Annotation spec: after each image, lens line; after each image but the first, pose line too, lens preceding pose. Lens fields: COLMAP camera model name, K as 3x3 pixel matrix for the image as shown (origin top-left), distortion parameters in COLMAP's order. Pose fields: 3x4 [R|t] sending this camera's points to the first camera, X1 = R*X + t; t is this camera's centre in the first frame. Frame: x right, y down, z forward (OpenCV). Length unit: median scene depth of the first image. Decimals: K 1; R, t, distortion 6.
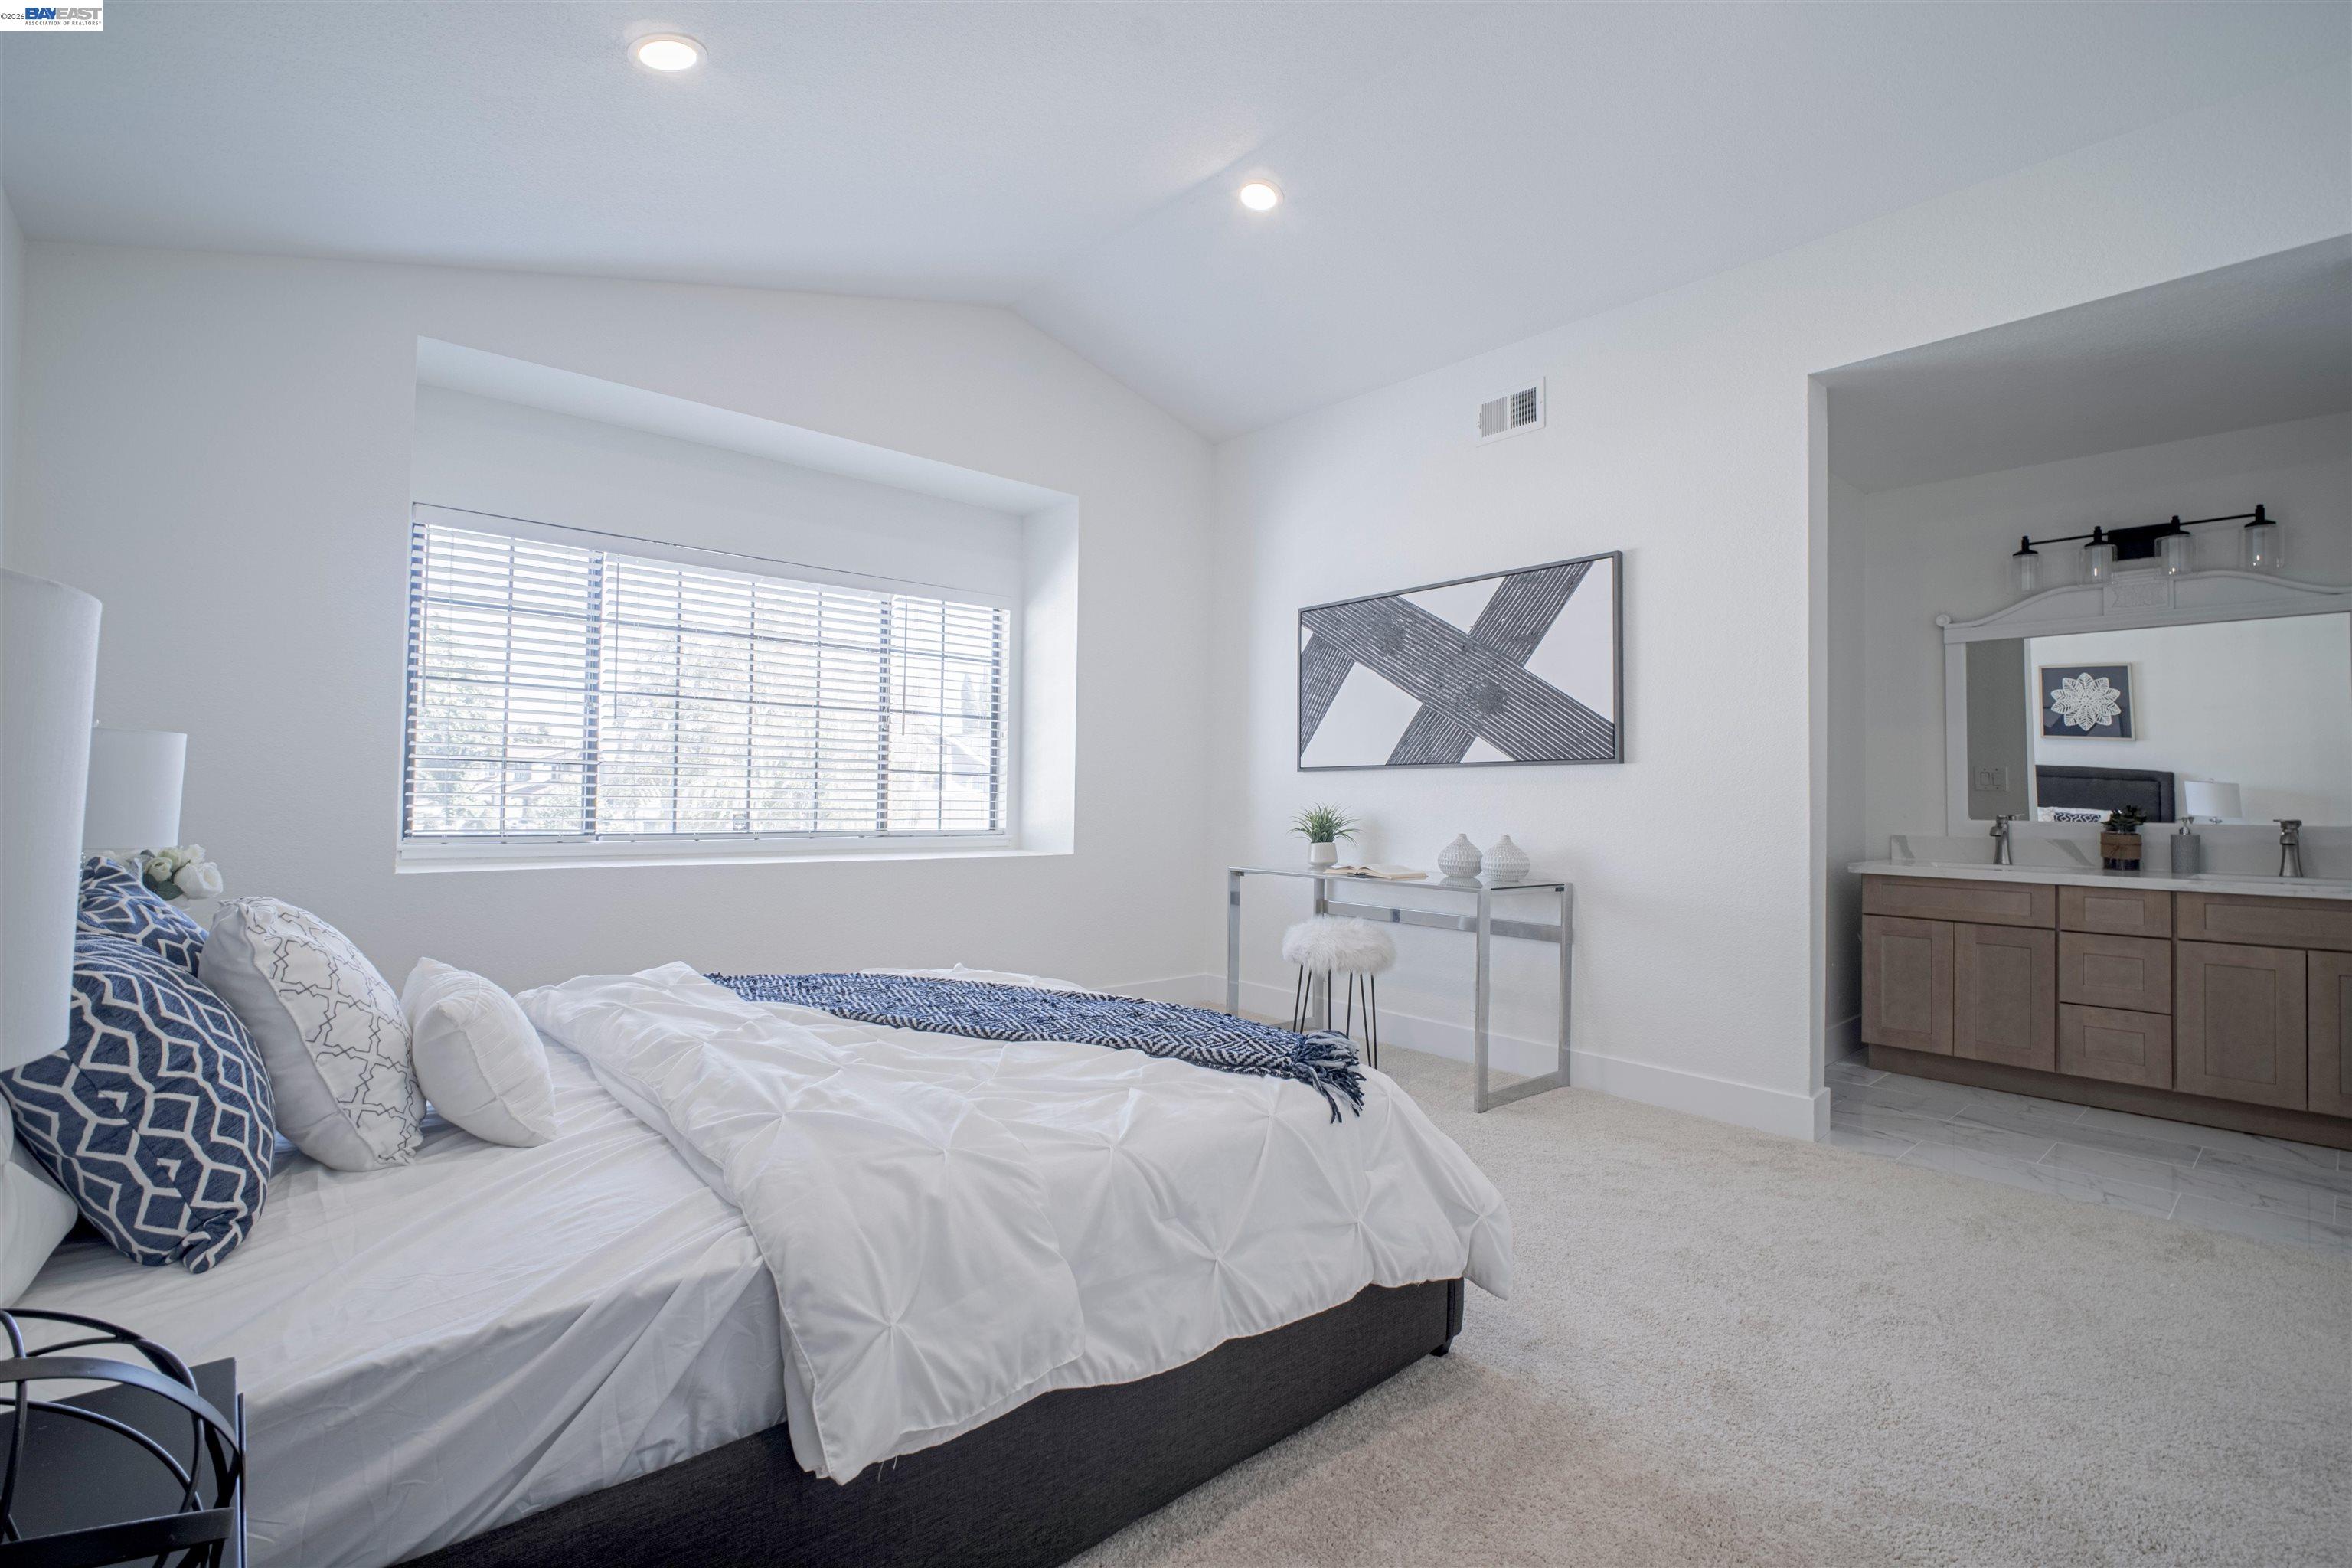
lens RADIAL K [[1039.4, 0, 1197.0], [0, 1039.4, 773.8], [0, 0, 1]] dist [-0.003784, -0.000494]
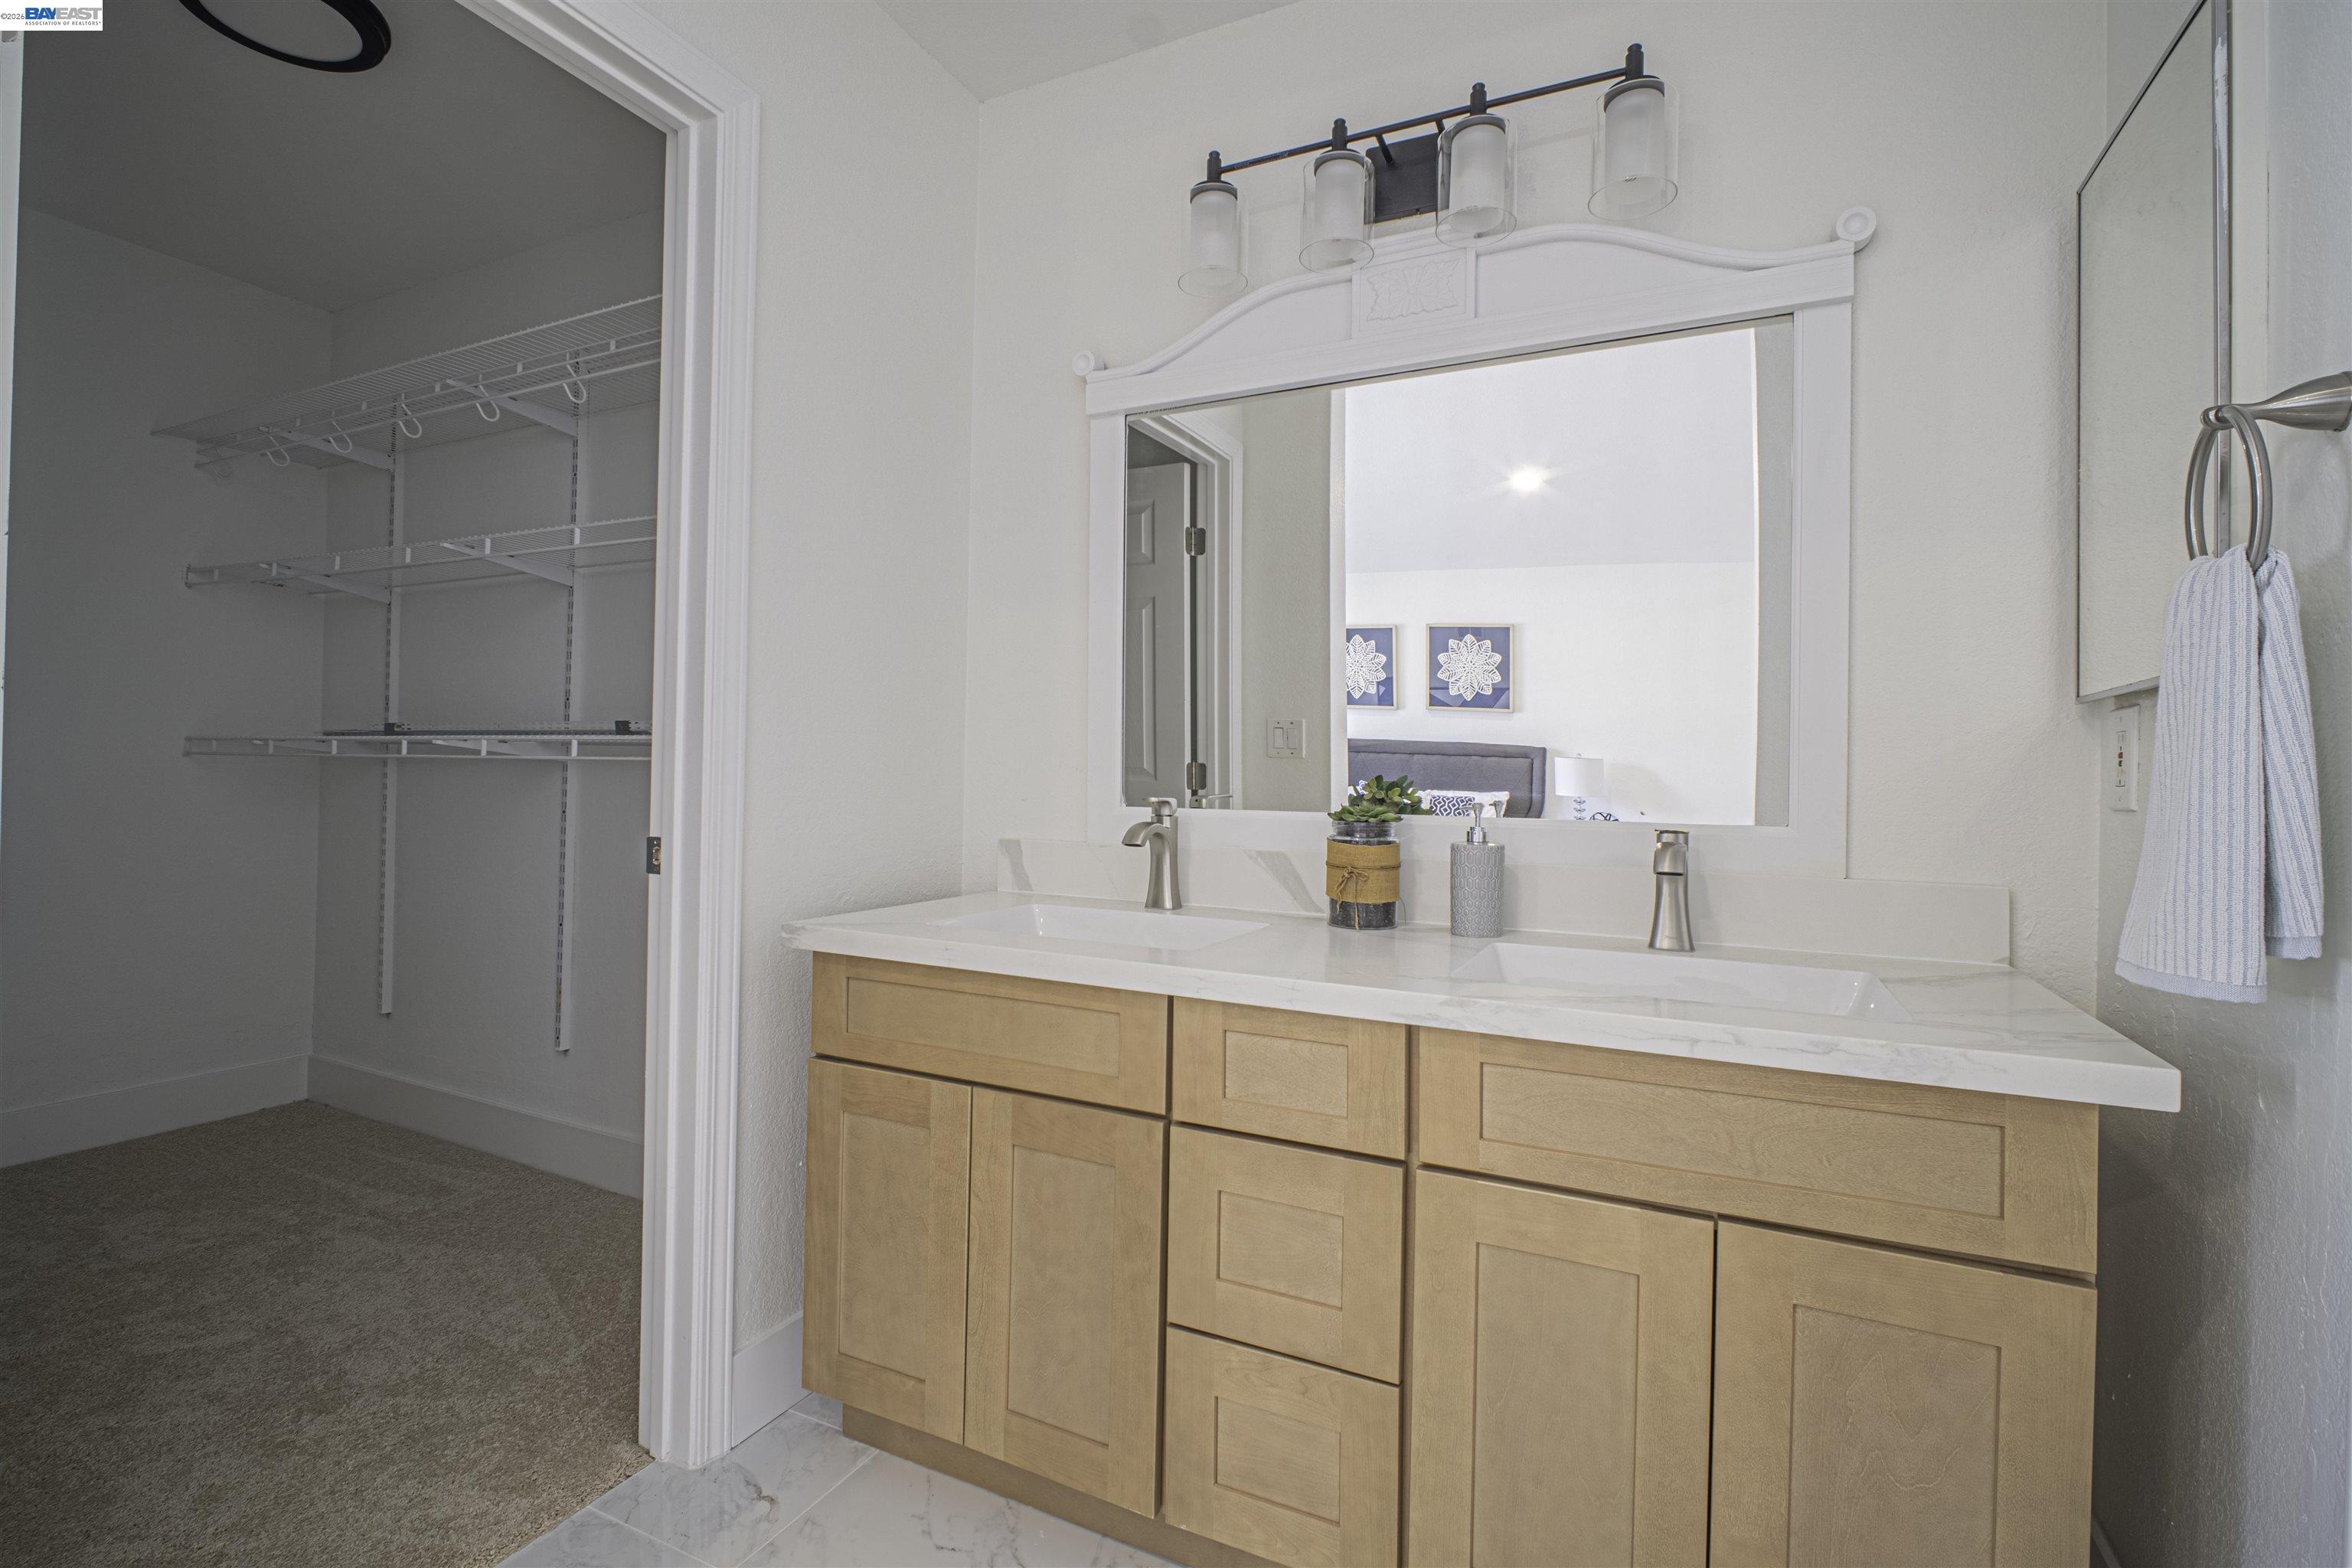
lens RADIAL K [[1039.4, 0, 1161.3], [0, 1039.4, 783.5], [0, 0, 1]] dist [-0.003784, -0.000494]
pose [[0.927858, 0.005018, 0.372899, 0.636791], [-0.015230, 0.999585, 0.024446, 0.024156], [-0.372621, -0.028361, 0.927550, 0.617586]]
